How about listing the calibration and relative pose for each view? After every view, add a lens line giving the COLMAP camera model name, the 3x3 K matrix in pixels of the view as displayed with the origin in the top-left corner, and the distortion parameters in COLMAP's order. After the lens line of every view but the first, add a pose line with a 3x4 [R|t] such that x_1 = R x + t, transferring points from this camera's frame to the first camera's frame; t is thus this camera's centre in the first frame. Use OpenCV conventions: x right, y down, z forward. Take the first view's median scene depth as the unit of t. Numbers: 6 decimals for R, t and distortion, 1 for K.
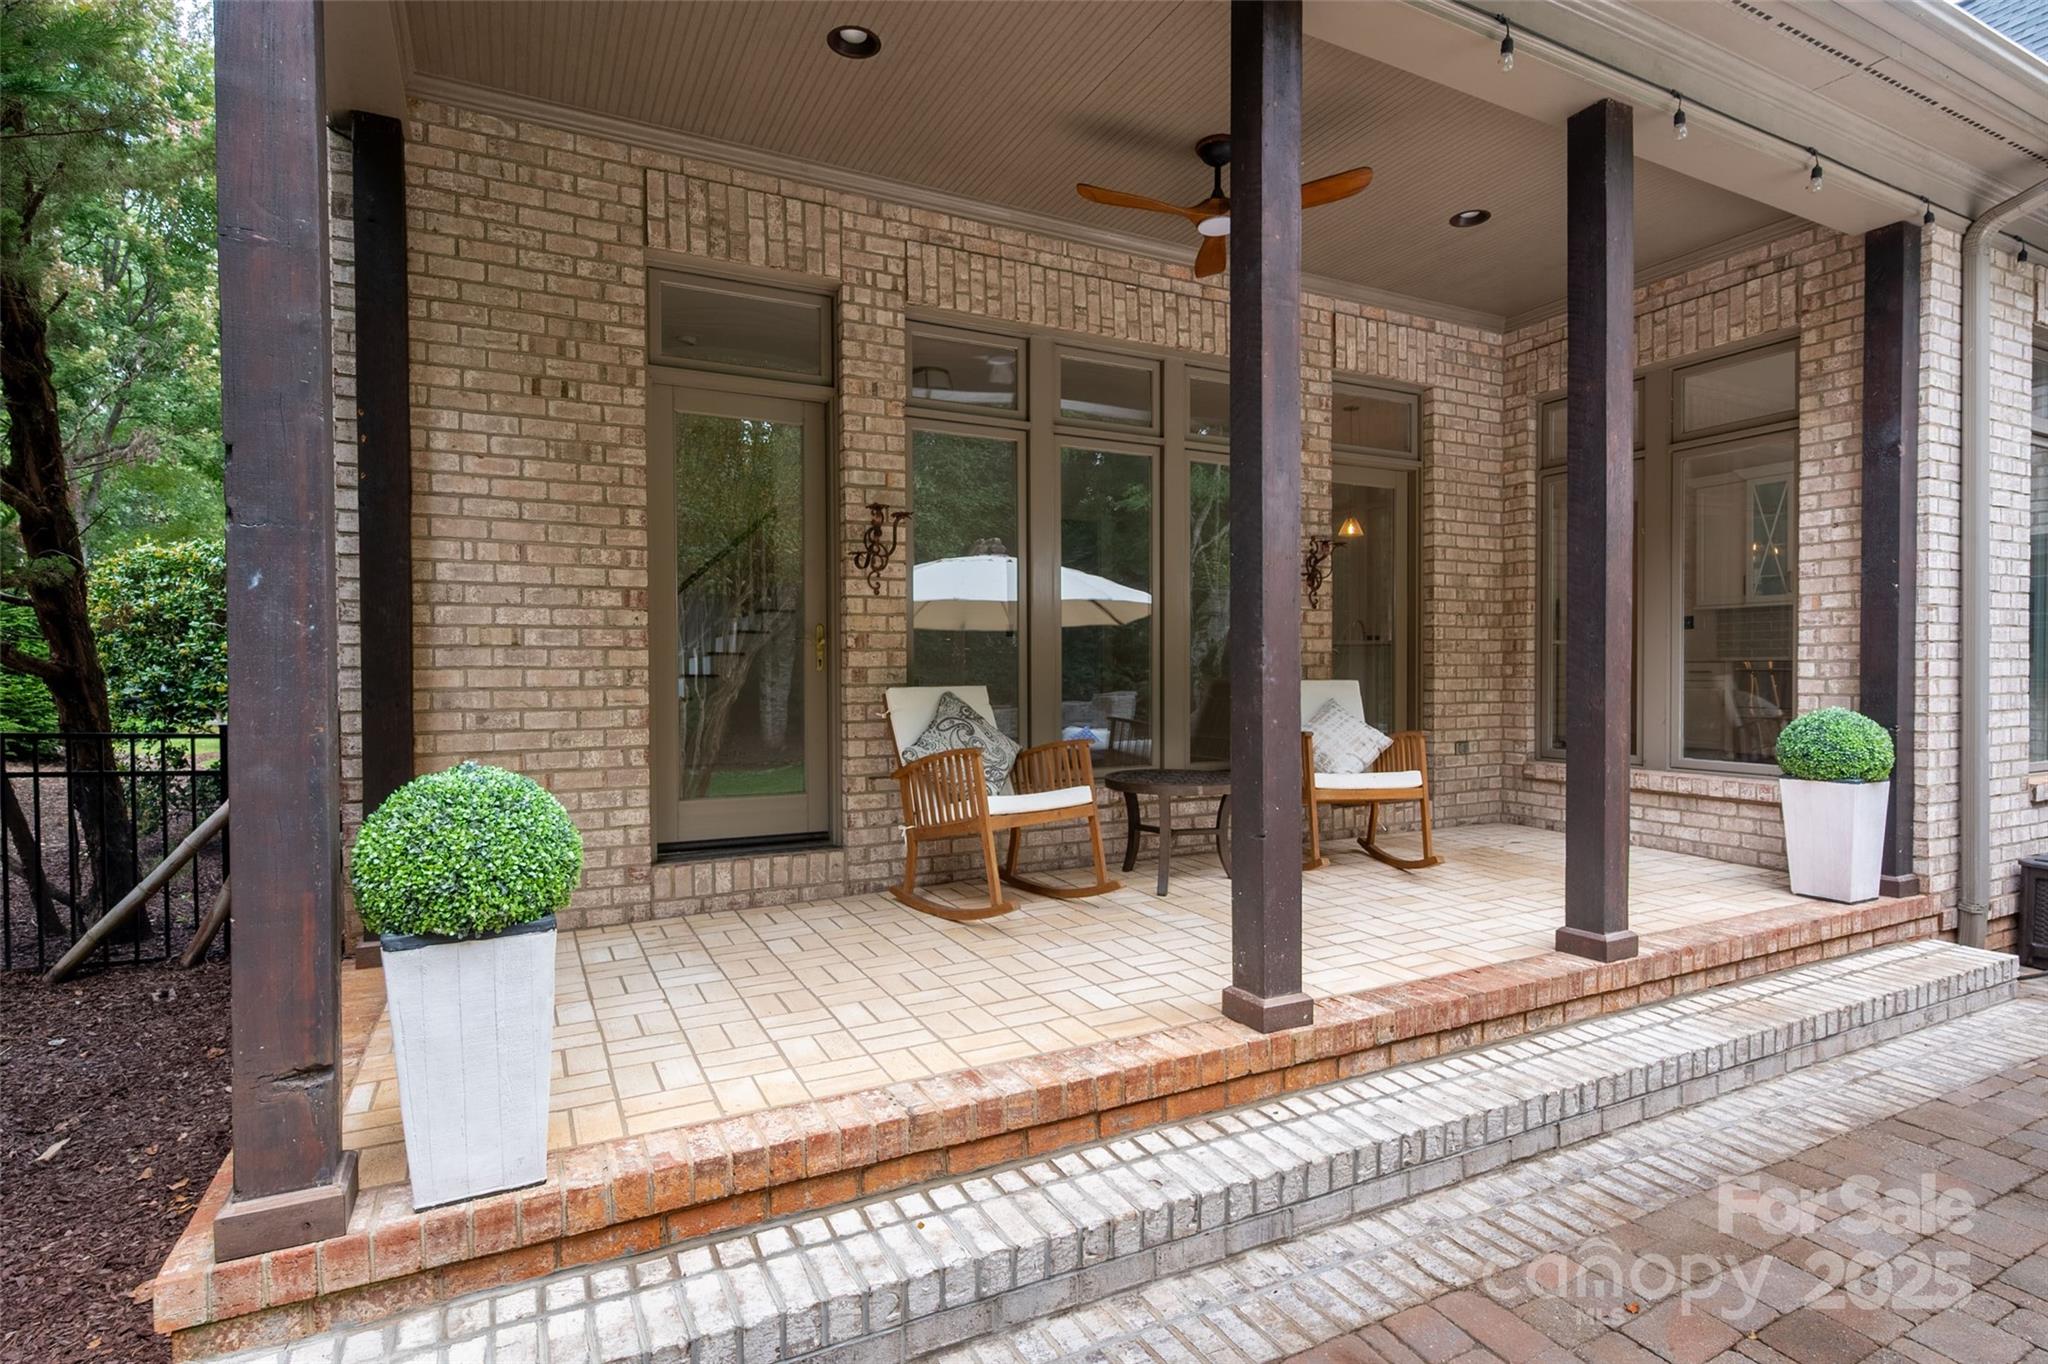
lens RADIAL K [[1001.2, 0, 1024.0], [0, 1001.2, 682.0], [0, 0, 1]] dist [0.001607, 0.000364]
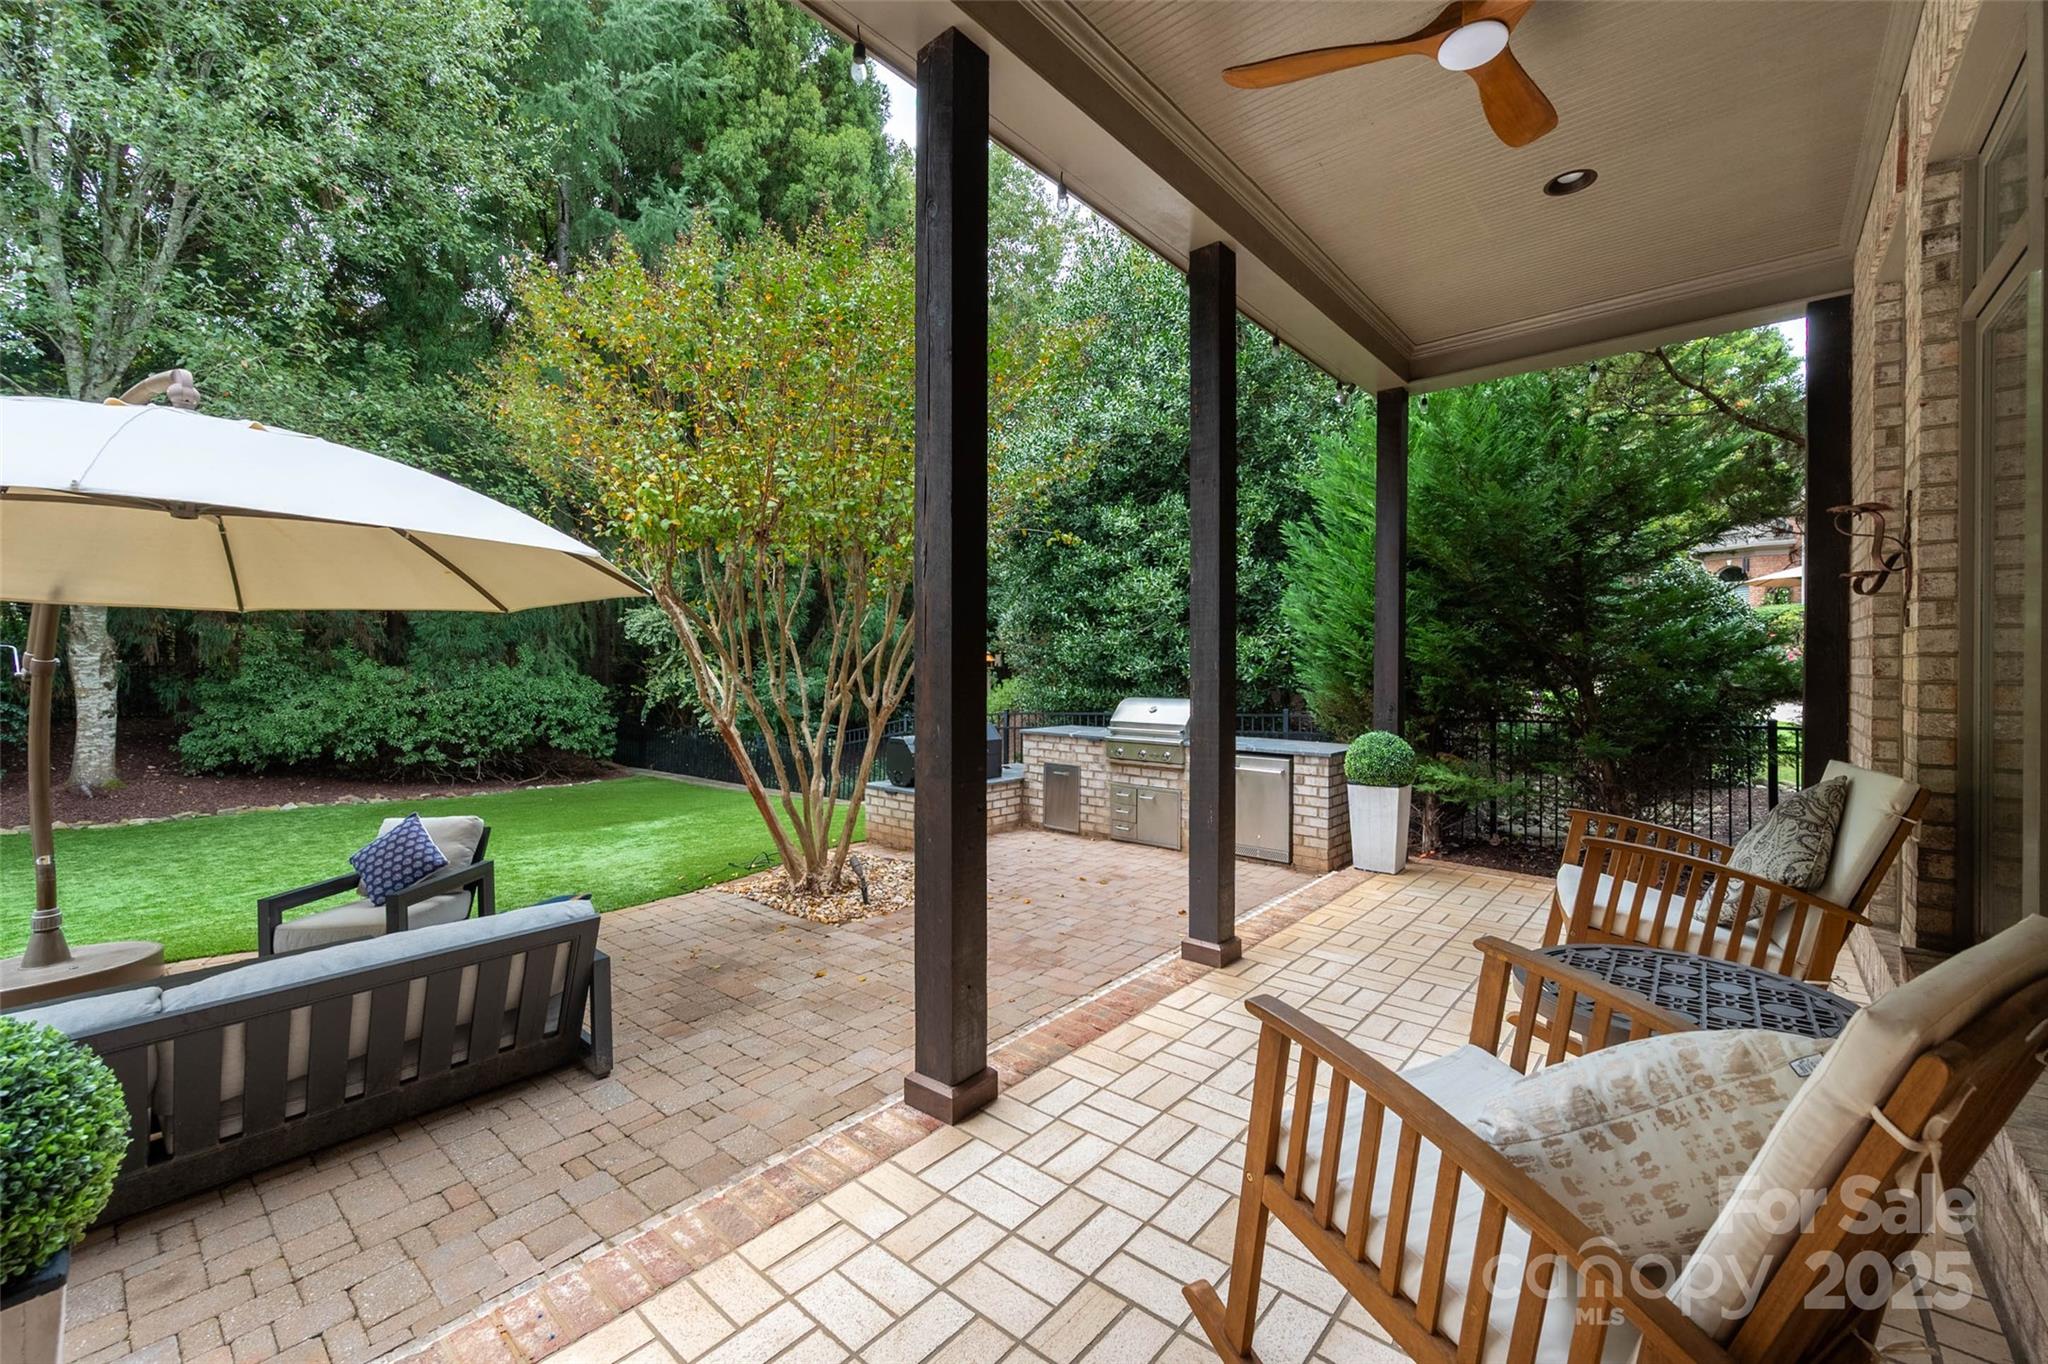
lens RADIAL K [[835.4, 0, 1036.2], [0, 835.4, 663.4], [0, 0, 1]] dist [-0.000534, -0.000312]
pose [[-0.923893, 0.002757, -0.382640, 0.573835], [-0.003377, 0.999876, 0.015358, -0.064974], [0.382635, 0.015481, -0.923770, 1.229832]]
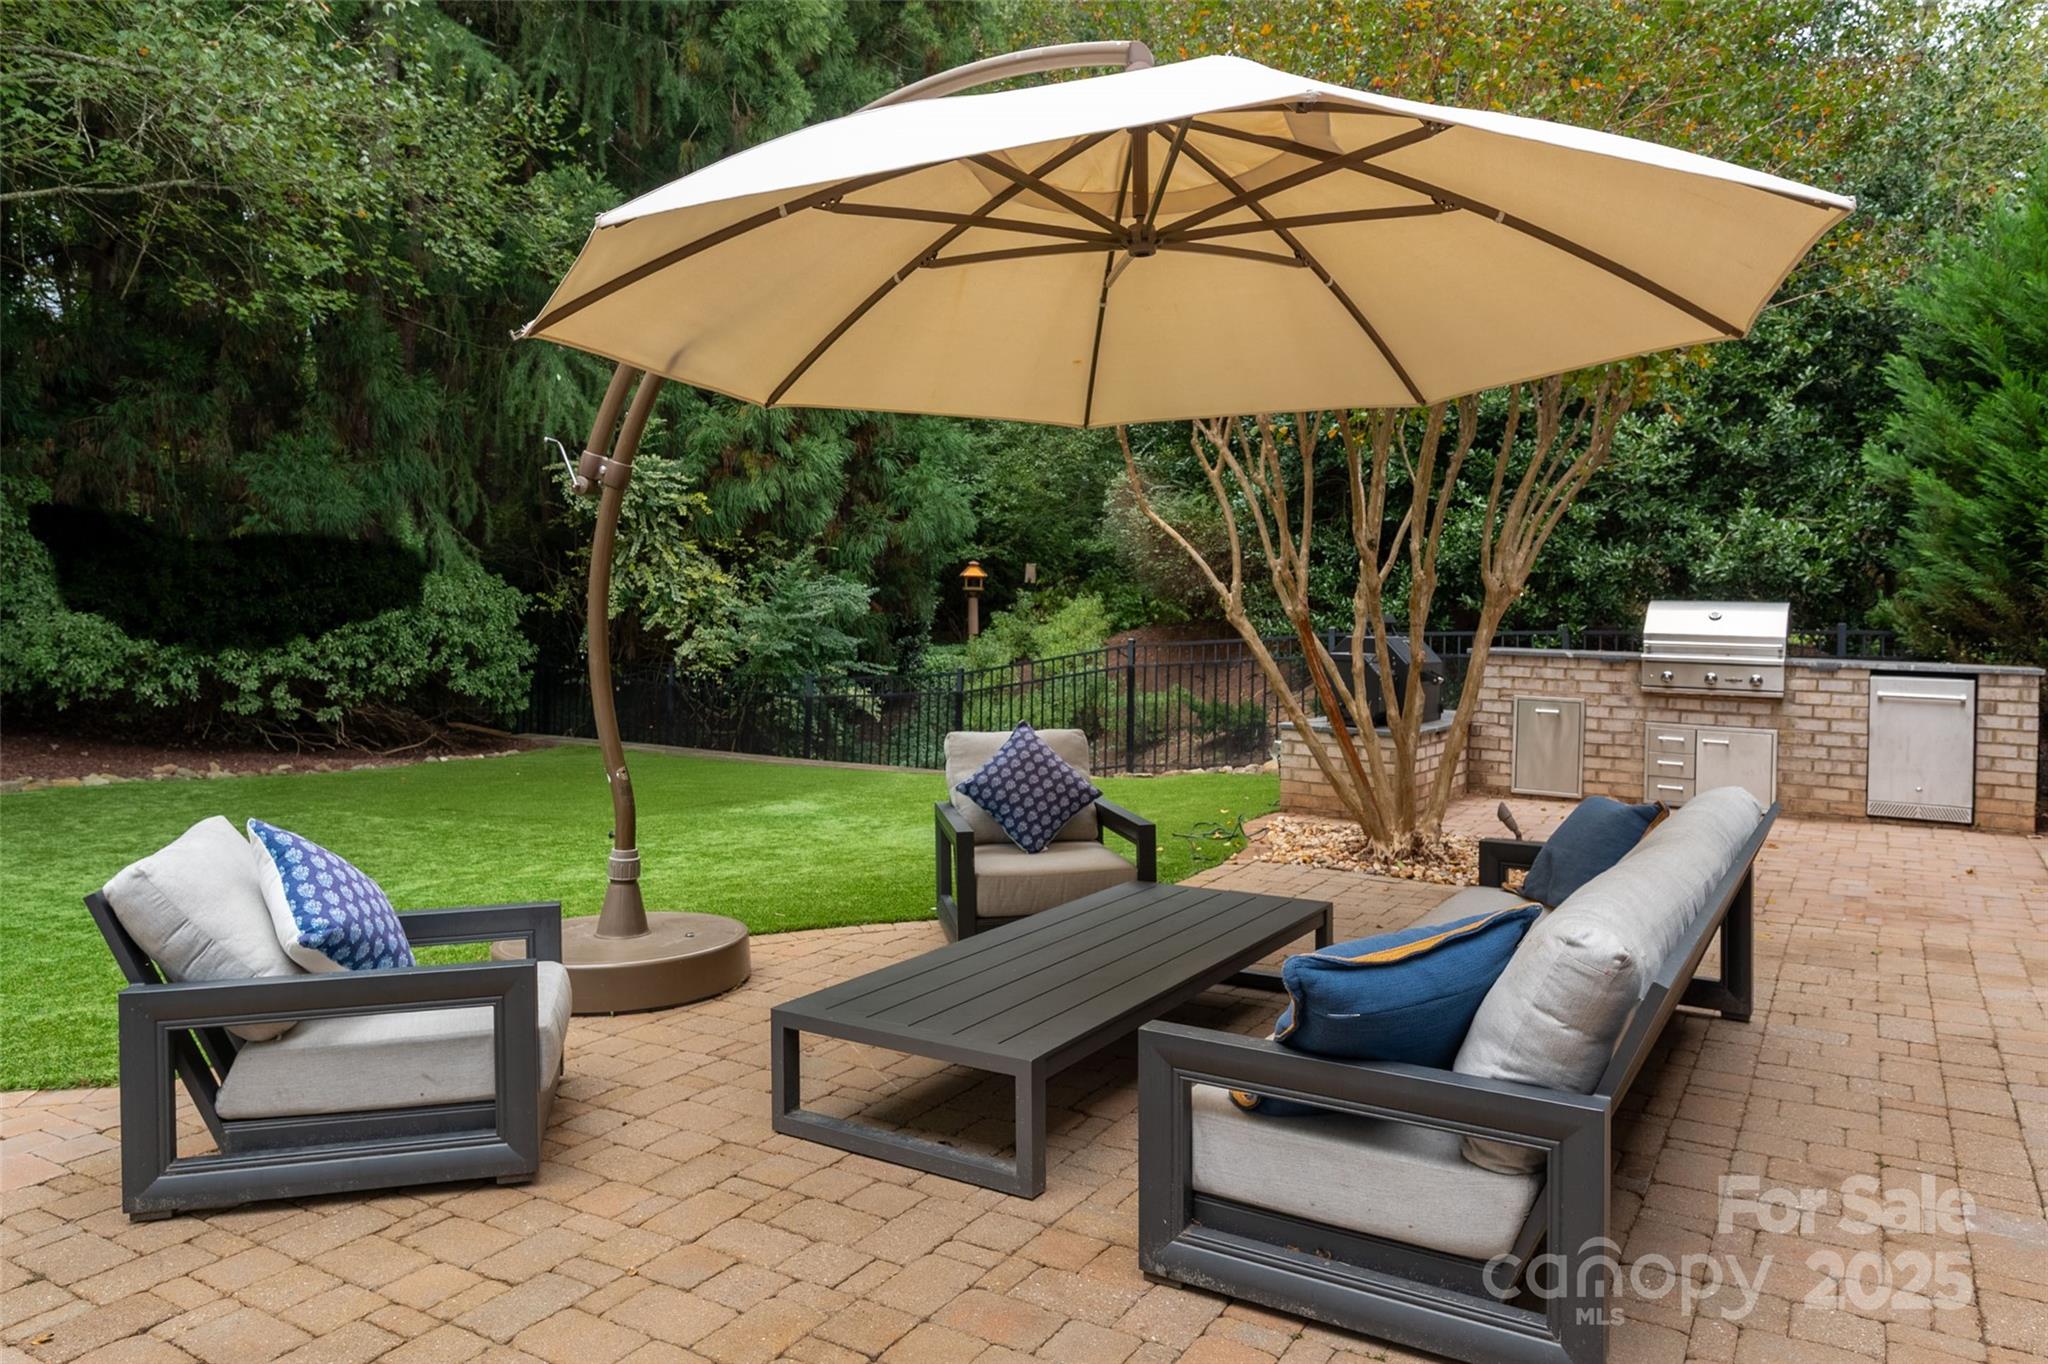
lens RADIAL K [[1421.8, 0, 1018.3], [0, 1421.8, 656.7], [0, 0, 1]] dist [-0.004592, -0.001660]
pose [[-0.857204, 0.005647, -0.514946, 1.459188], [-0.024306, 0.998382, 0.051410, 0.022182], [0.514403, 0.056585, -0.855680, 0.985704]]
